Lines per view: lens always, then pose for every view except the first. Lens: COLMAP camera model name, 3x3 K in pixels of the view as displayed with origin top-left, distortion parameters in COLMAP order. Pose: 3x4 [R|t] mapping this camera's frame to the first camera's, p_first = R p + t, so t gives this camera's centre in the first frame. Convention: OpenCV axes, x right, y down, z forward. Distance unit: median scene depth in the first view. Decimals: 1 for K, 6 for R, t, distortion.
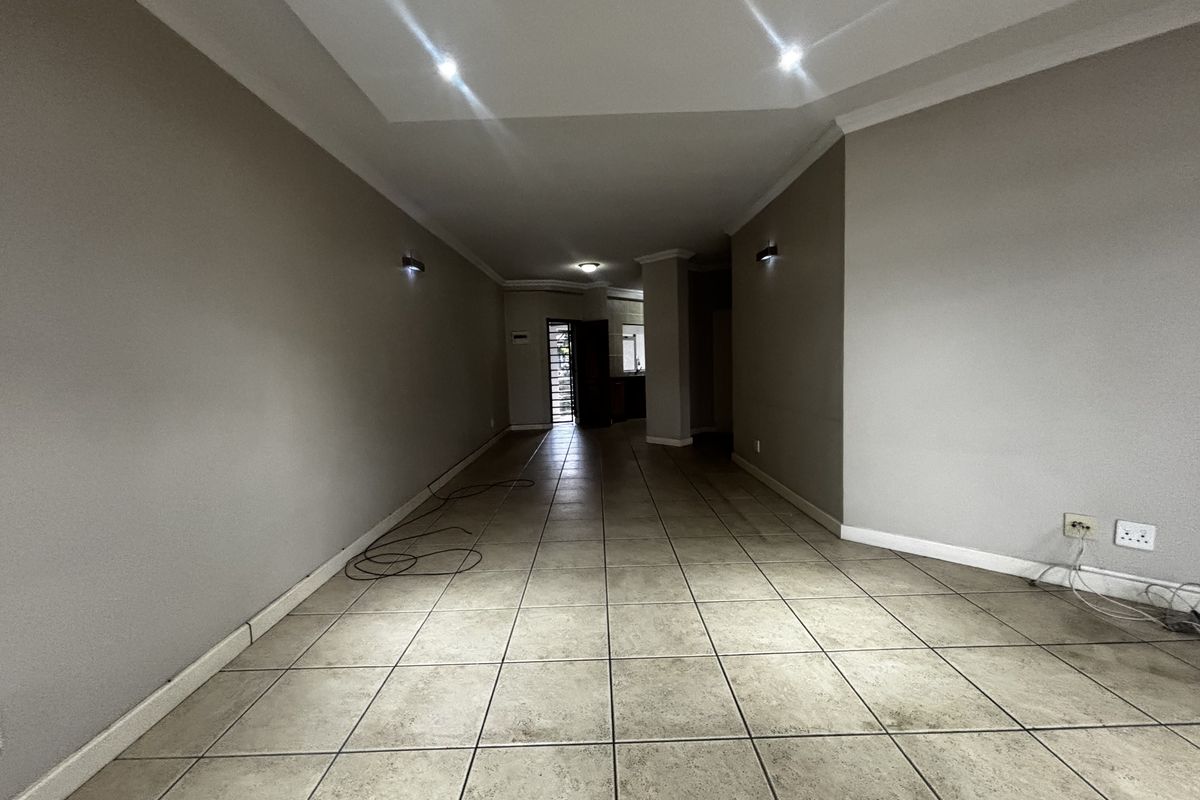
lens RADIAL K [[483.7, 0, 600.0], [0, 483.7, 400.0], [0, 0, 1]] dist [0.002465, -0.000005]
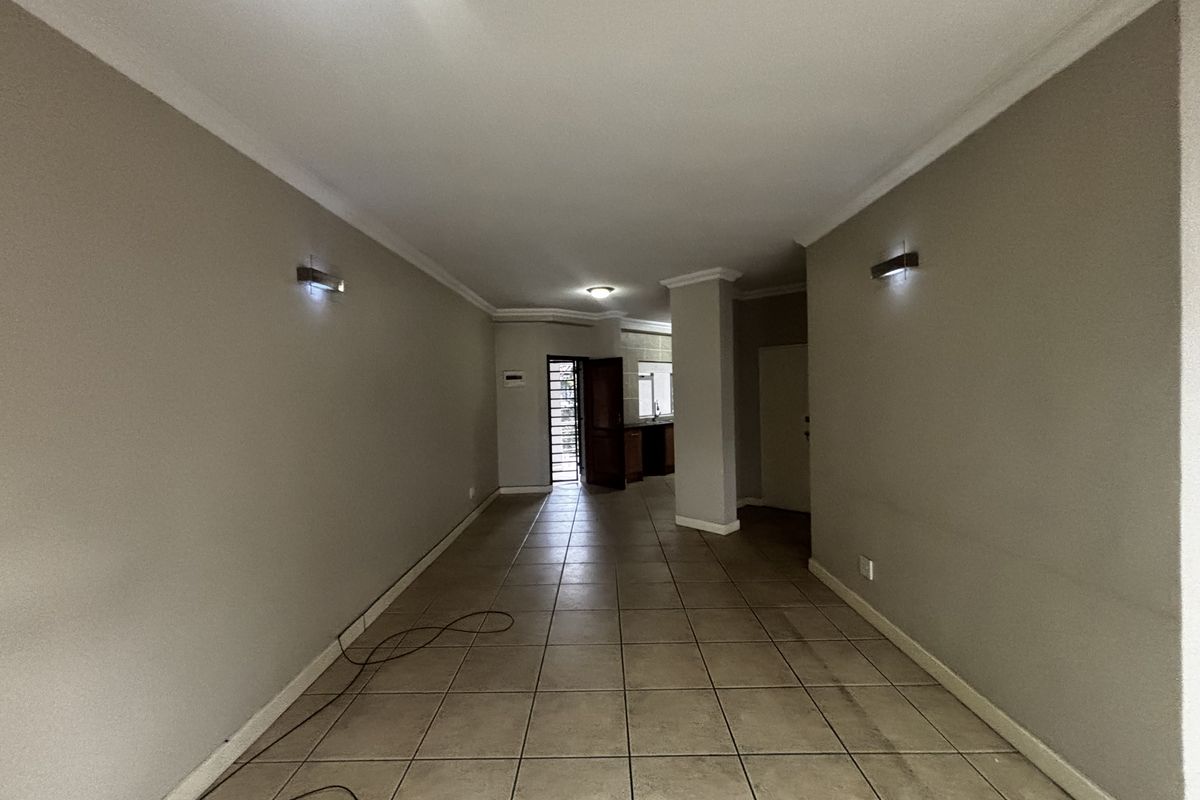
lens RADIAL K [[483.7, 0, 600.0], [0, 483.7, 400.0], [0, 0, 1]] dist [0.002465, -0.000005]
pose [[0.999857, 0.009093, -0.014232, -0.011396], [-0.009936, 0.998131, -0.060294, -0.057109], [0.013658, 0.060427, 0.998079, 0.244383]]
